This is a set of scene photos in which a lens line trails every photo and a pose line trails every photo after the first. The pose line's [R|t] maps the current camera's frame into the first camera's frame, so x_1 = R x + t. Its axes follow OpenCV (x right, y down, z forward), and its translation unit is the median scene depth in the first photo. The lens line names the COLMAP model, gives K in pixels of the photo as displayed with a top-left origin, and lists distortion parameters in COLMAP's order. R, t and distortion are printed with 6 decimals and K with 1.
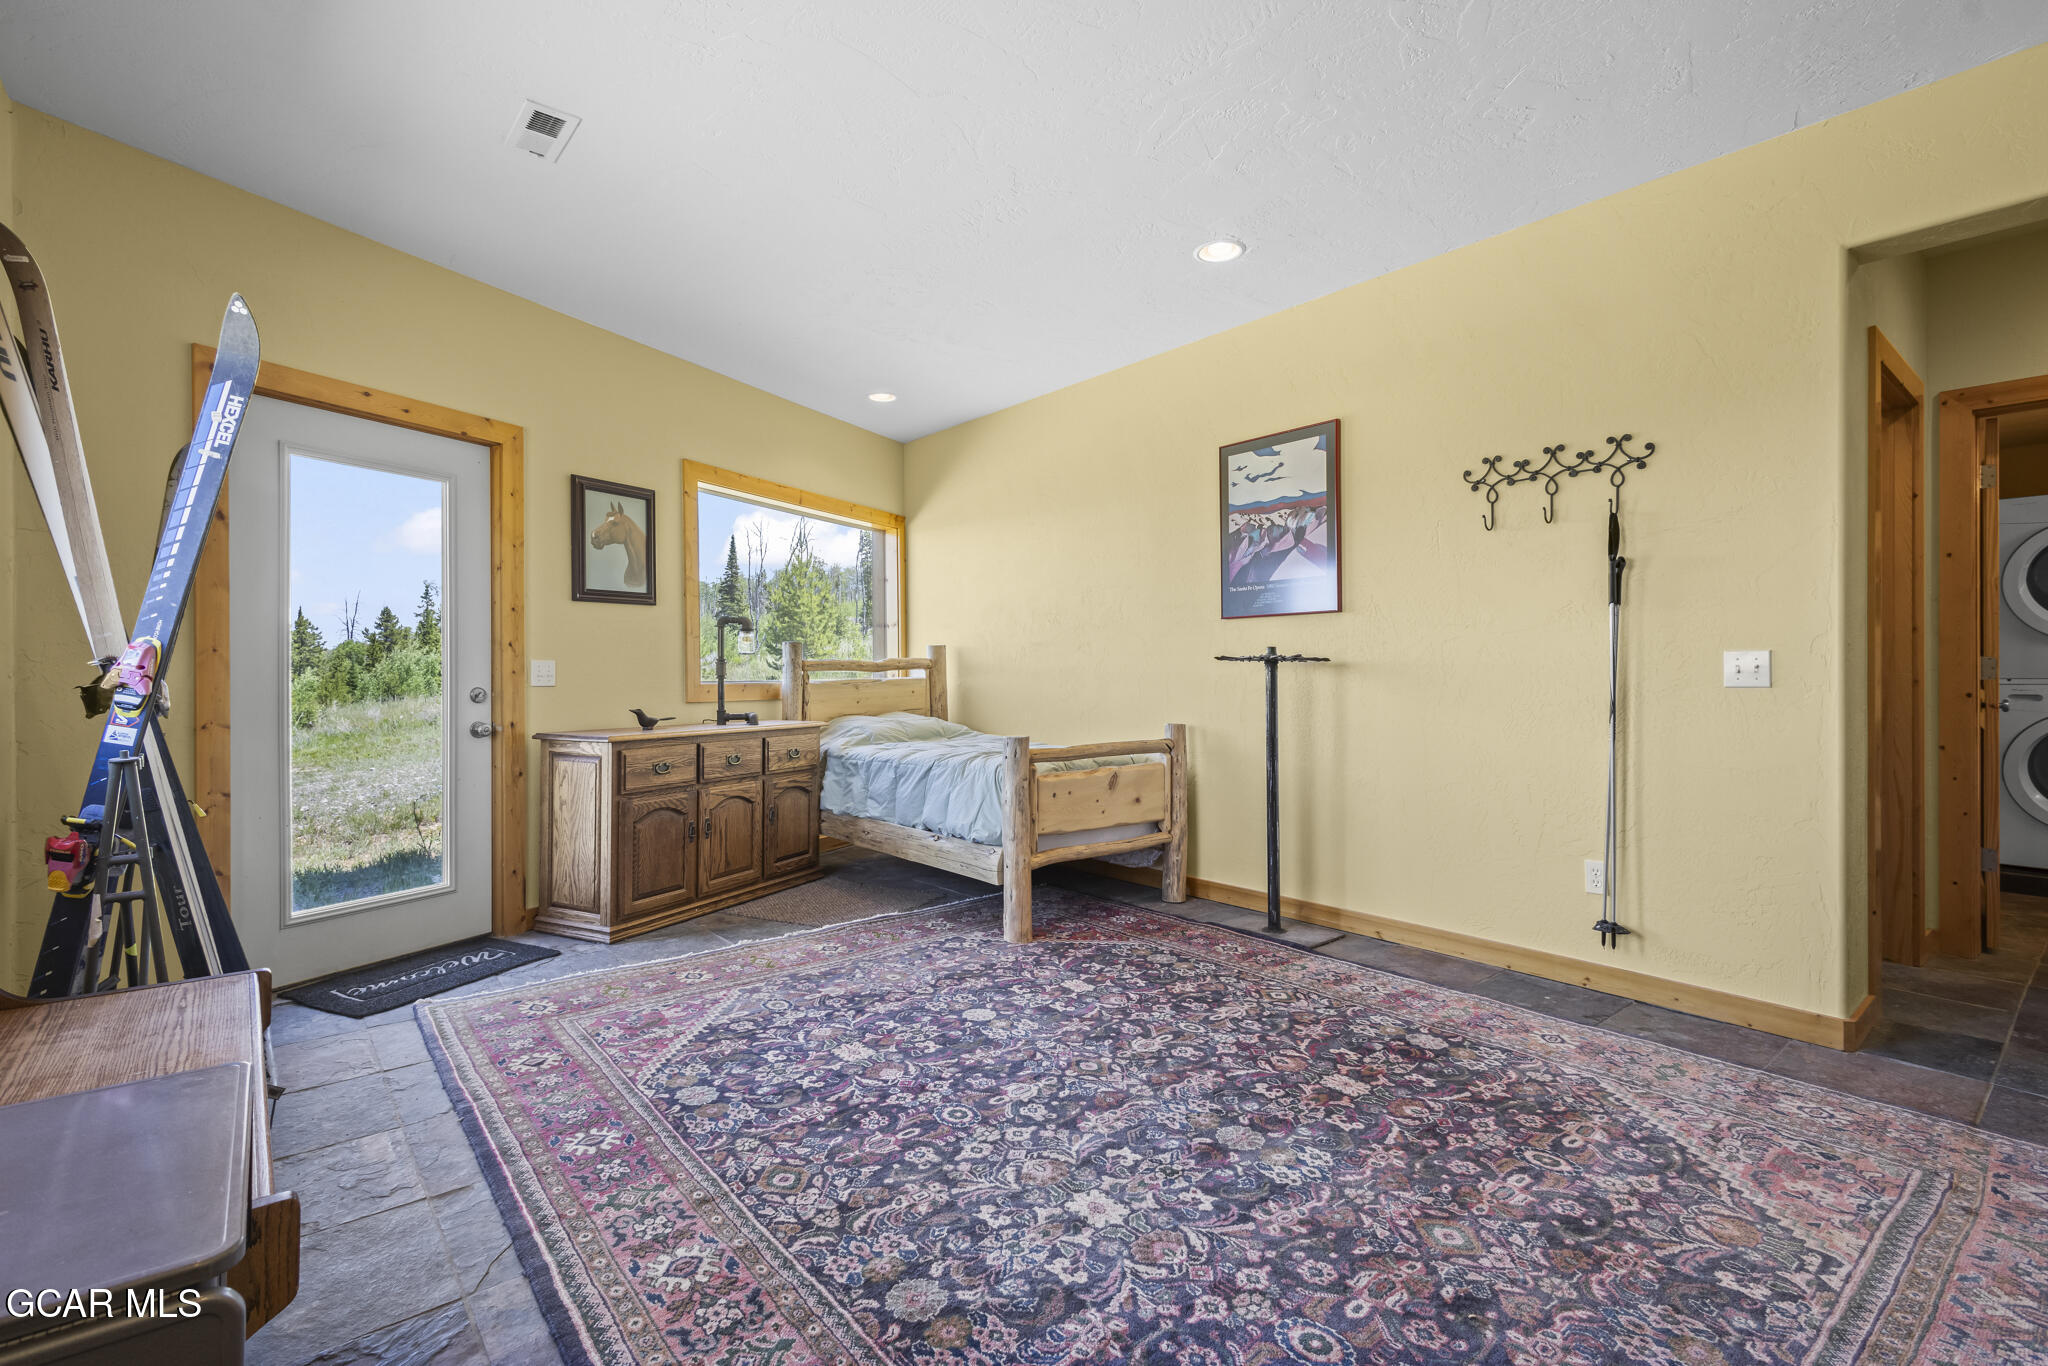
lens RADIAL K [[941.6, 0, 1019.9], [0, 941.6, 679.3], [0, 0, 1]] dist [0.007586, -0.000419]
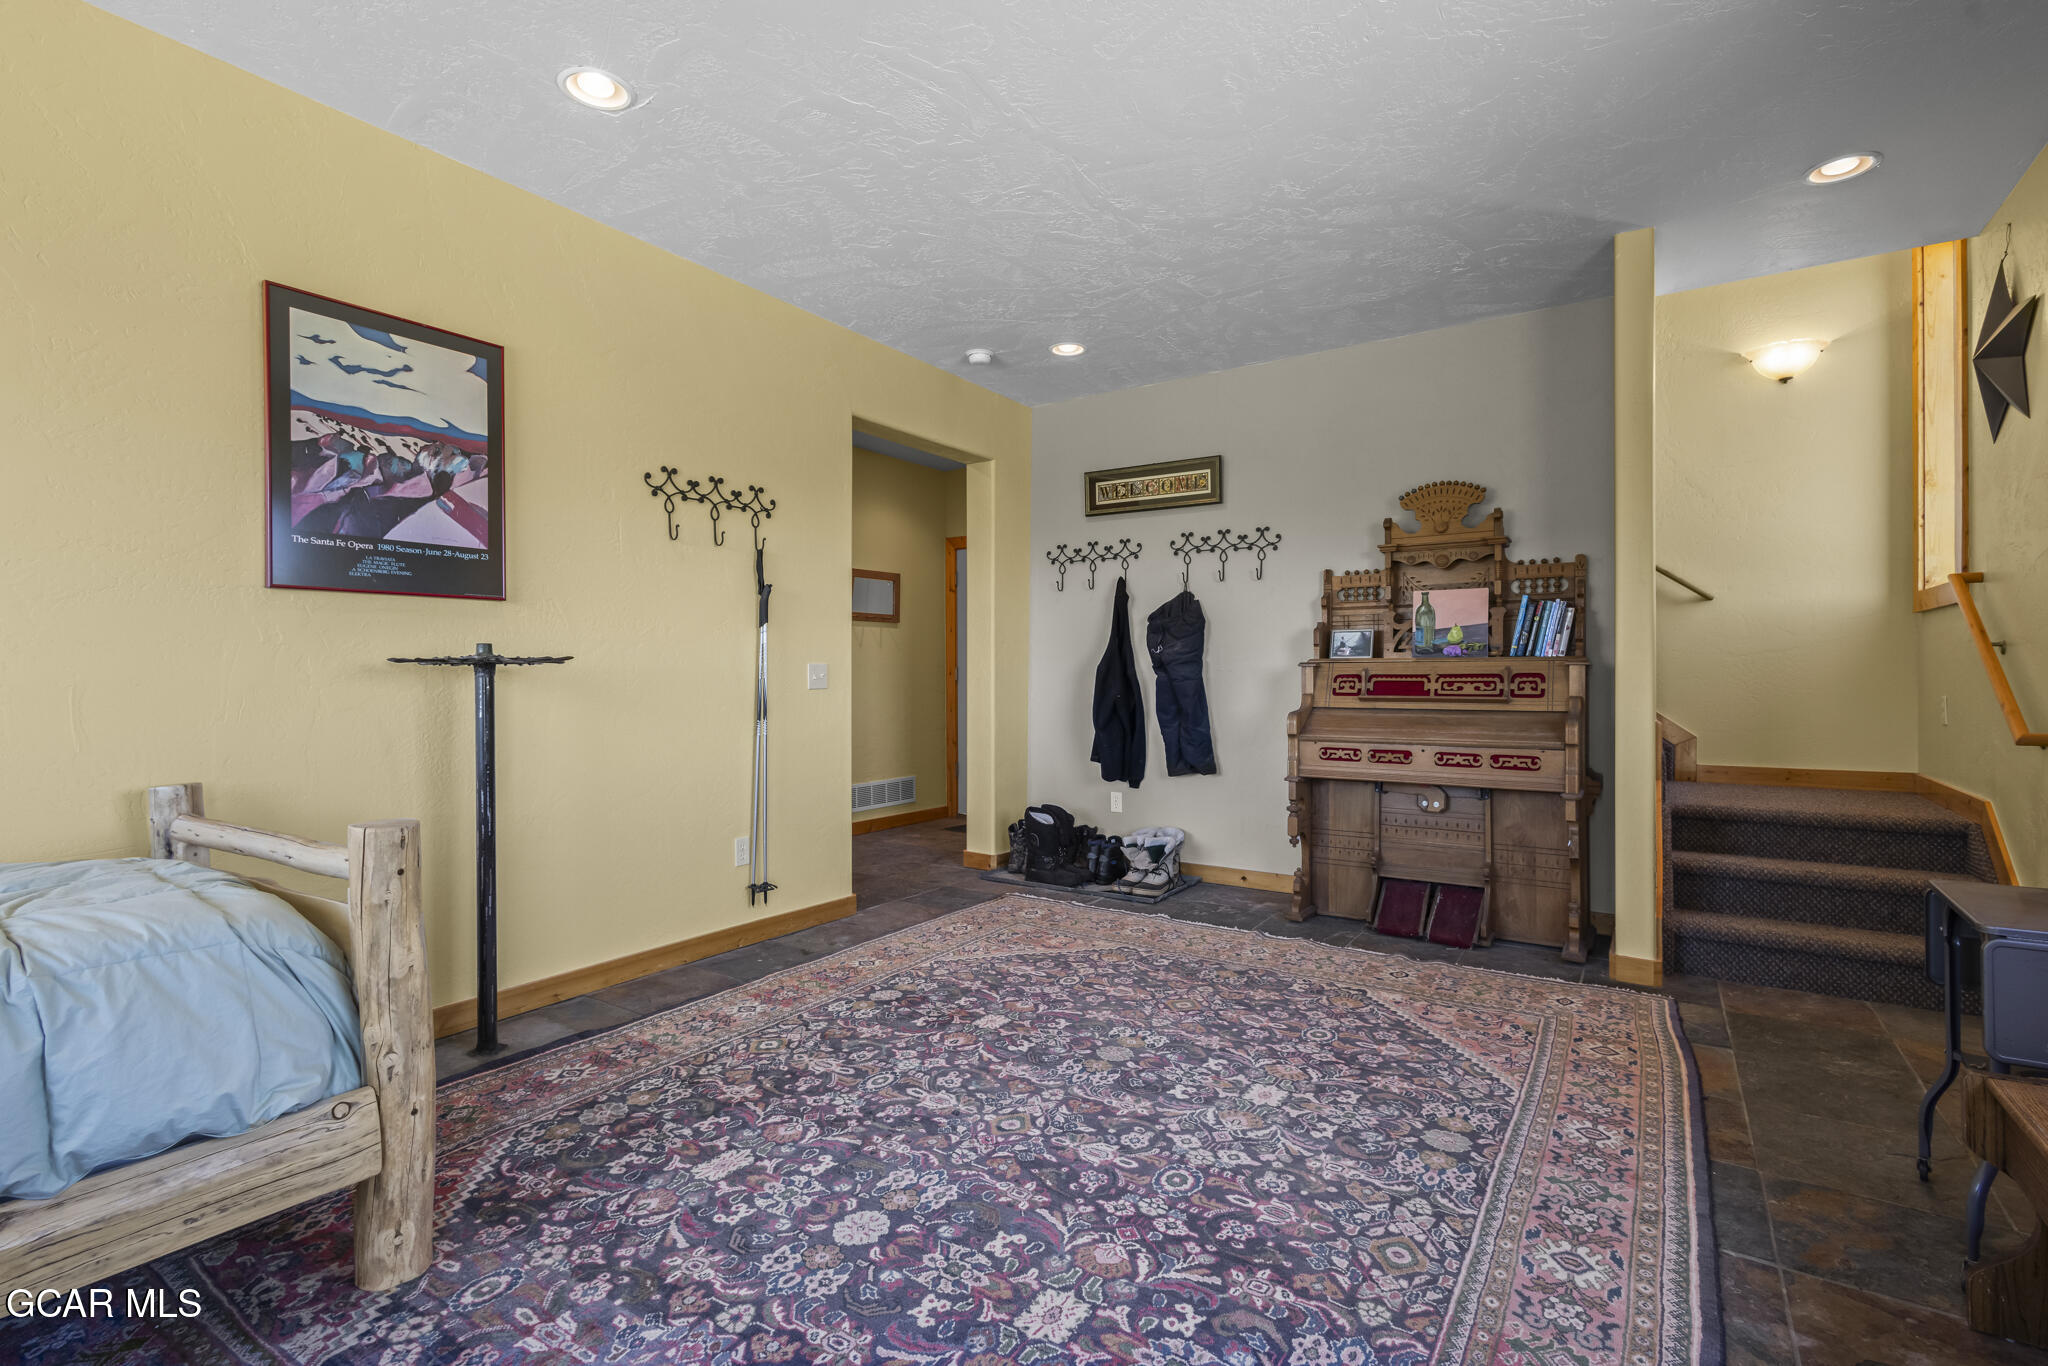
lens RADIAL K [[940.9, 0, 1026.8], [0, 940.9, 670.1], [0, 0, 1]] dist [0.011240, -0.003923]
pose [[-0.289627, 0.007522, 0.957110, -0.687834], [0.010221, 0.999936, -0.004766, -0.009571], [-0.957085, 0.008402, -0.289685, 1.092273]]
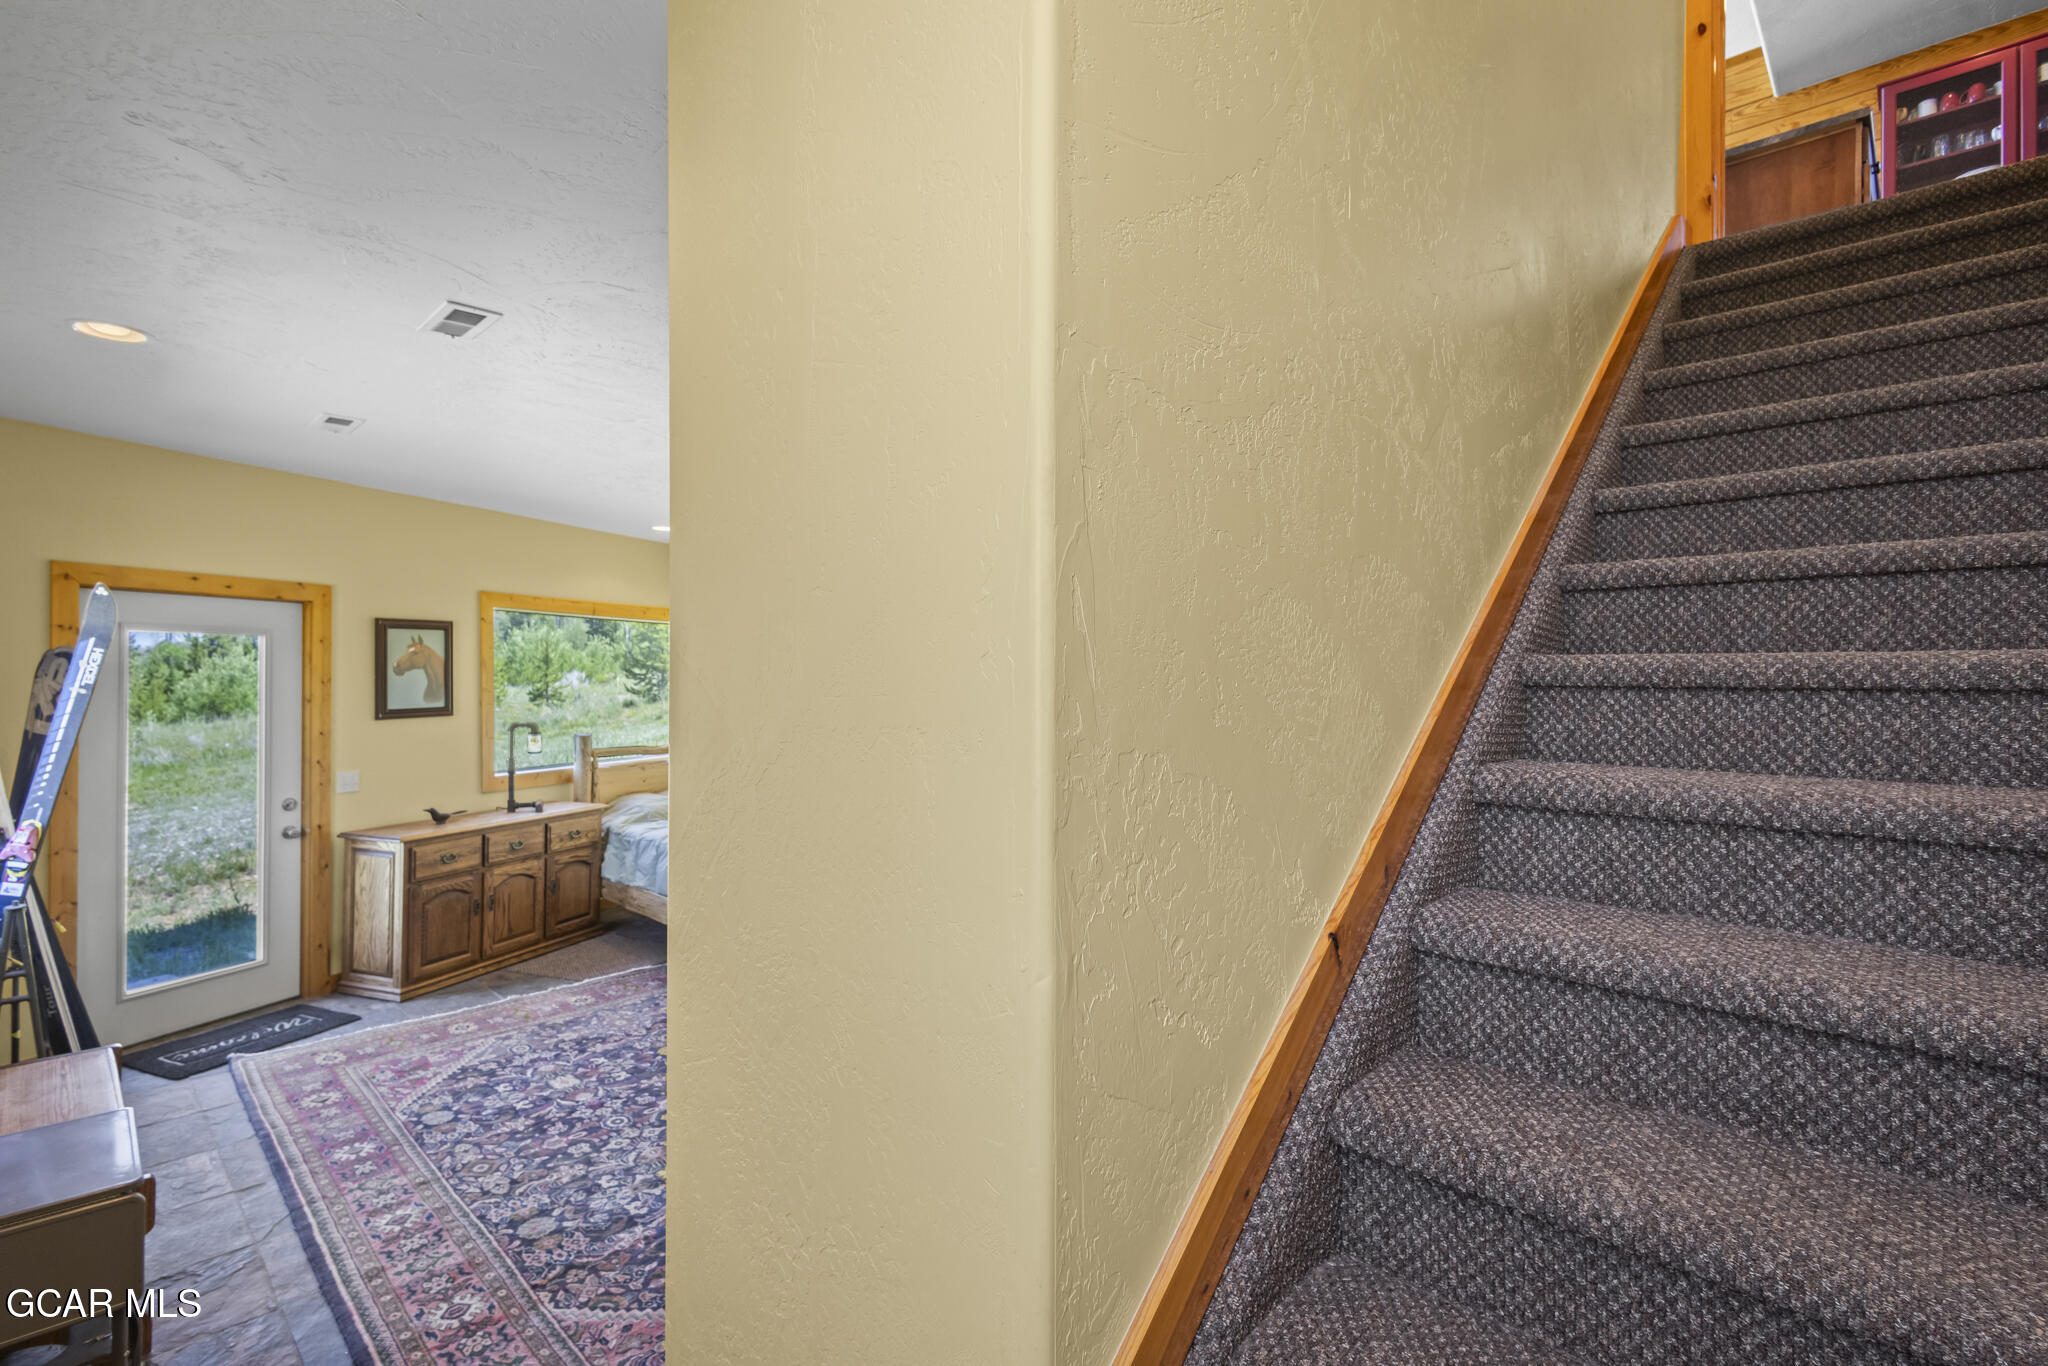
lens RADIAL K [[951.8, 0, 1028.0], [0, 951.8, 674.9], [0, 0, 1]] dist [0.012400, -0.006822]
pose [[0.993316, 0.005163, 0.115309, 0.322020], [-0.004292, 0.999960, -0.007804, -0.194391], [-0.115345, 0.007257, 0.993299, -0.477134]]
